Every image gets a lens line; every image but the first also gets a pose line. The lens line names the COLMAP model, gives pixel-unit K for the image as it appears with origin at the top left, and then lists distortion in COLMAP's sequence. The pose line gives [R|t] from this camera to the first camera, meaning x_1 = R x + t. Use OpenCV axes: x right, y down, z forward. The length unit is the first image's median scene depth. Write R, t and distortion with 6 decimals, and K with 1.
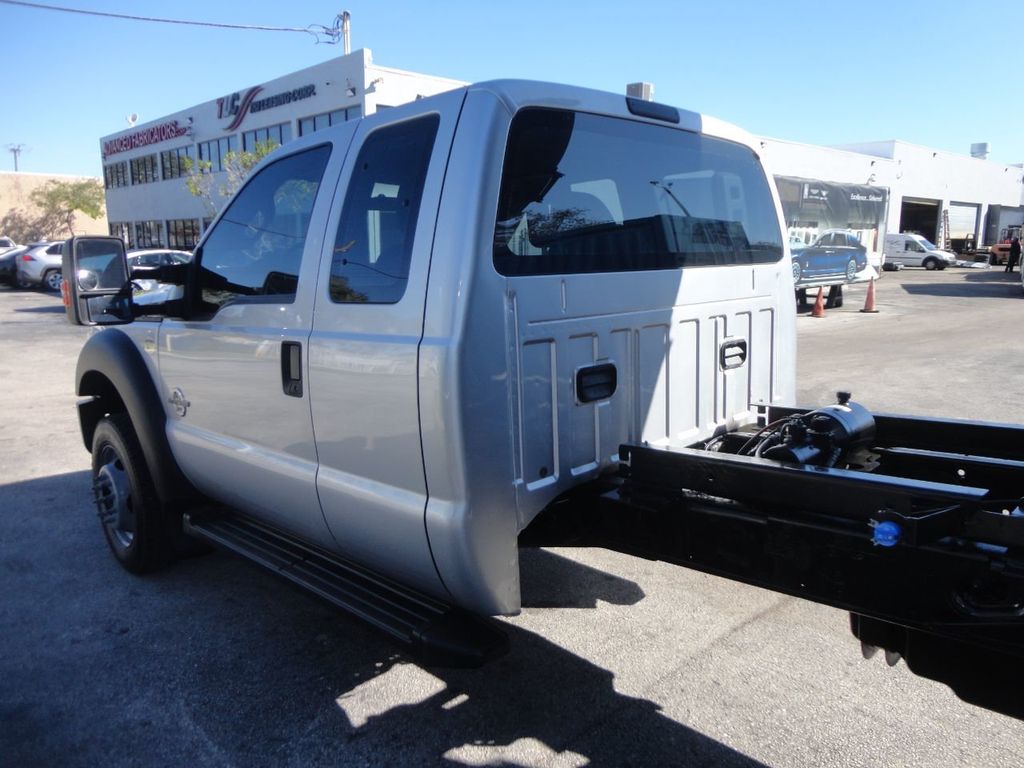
lens RADIAL K [[743.7, 0, 523.2], [0, 743.7, 385.6], [0, 0, 1]] dist [-0.005286, 0.000602]
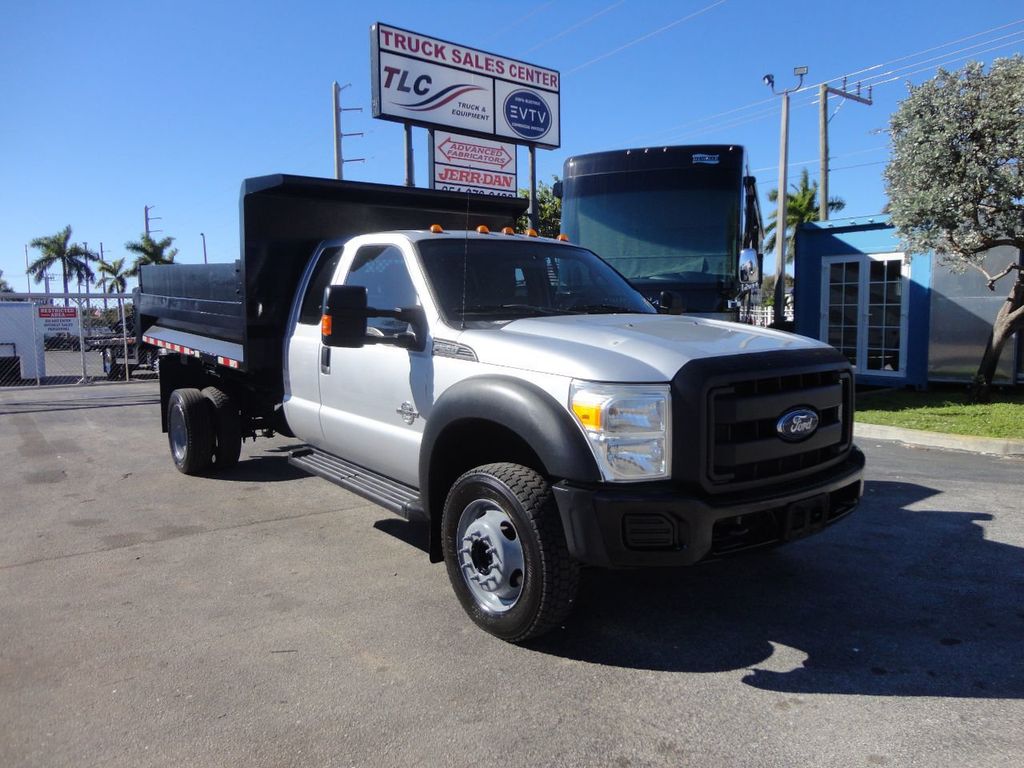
lens RADIAL K [[747.2, 0, 513.4], [0, 747.2, 383.8], [0, 0, 1]] dist [-0.010822, 0.000779]
pose [[-0.991441, 0.011128, 0.130079, -0.056567], [0.045402, 0.963558, 0.263618, -0.068032], [-0.122406, 0.267267, -0.955816, 0.406699]]
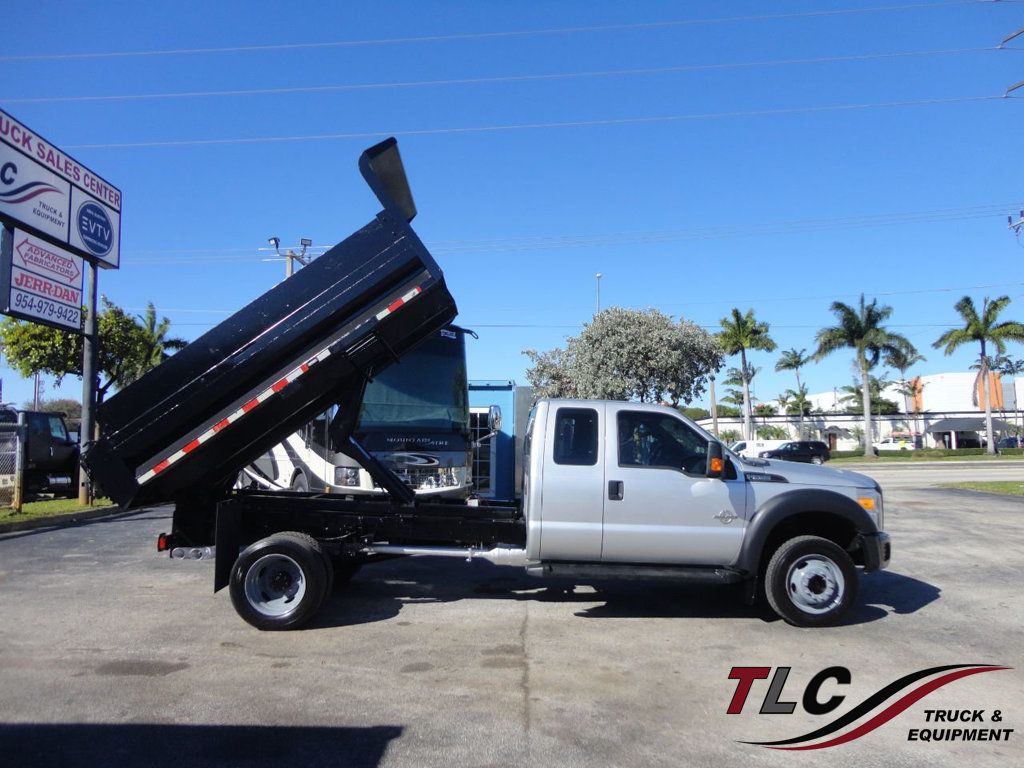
lens RADIAL K [[747.3, 0, 522.2], [0, 747.3, 382.5], [0, 0, 1]] dist [-0.005427, -0.001975]
pose [[-0.696304, -0.047275, -0.716189, 0.301143], [-0.121308, 0.991225, 0.052510, -0.075676], [0.707422, 0.123442, -0.695929, 0.381855]]
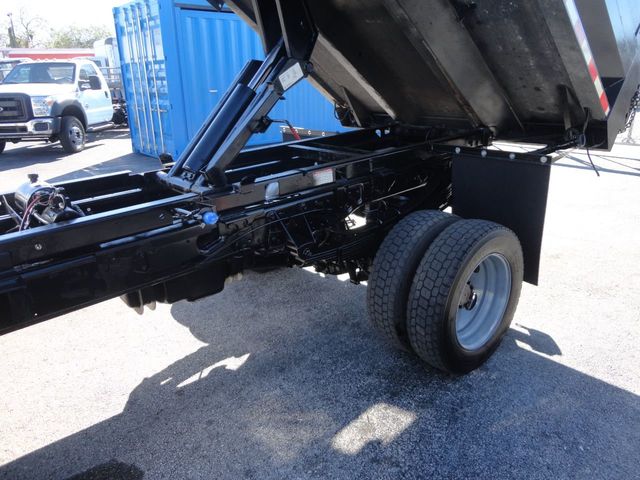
lens RADIAL K [[465.1, 0, 322.9], [0, 465.1, 243.5], [0, 0, 1]] dist [-0.011207, 0.002427]
pose [[0.090267, -0.324769, 0.941476, -0.046591], [0.190324, 0.933538, 0.303783, -0.003717], [-0.977563, 0.151764, 0.146079, 0.038991]]
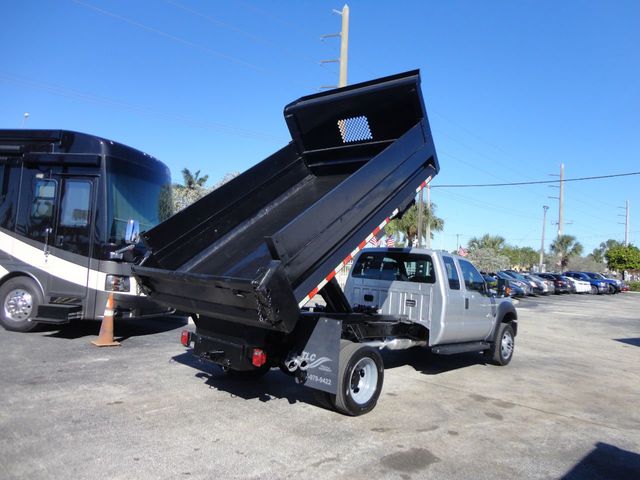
lens RADIAL K [[464.1, 0, 322.0], [0, 464.1, 240.8], [0, 0, 1]] dist [-0.023819, 0.003986]
pose [[0.043580, -0.035828, -0.998407, 0.404311], [-0.243124, 0.968933, -0.045382, -0.019752], [0.969016, 0.244714, 0.033516, 0.048415]]
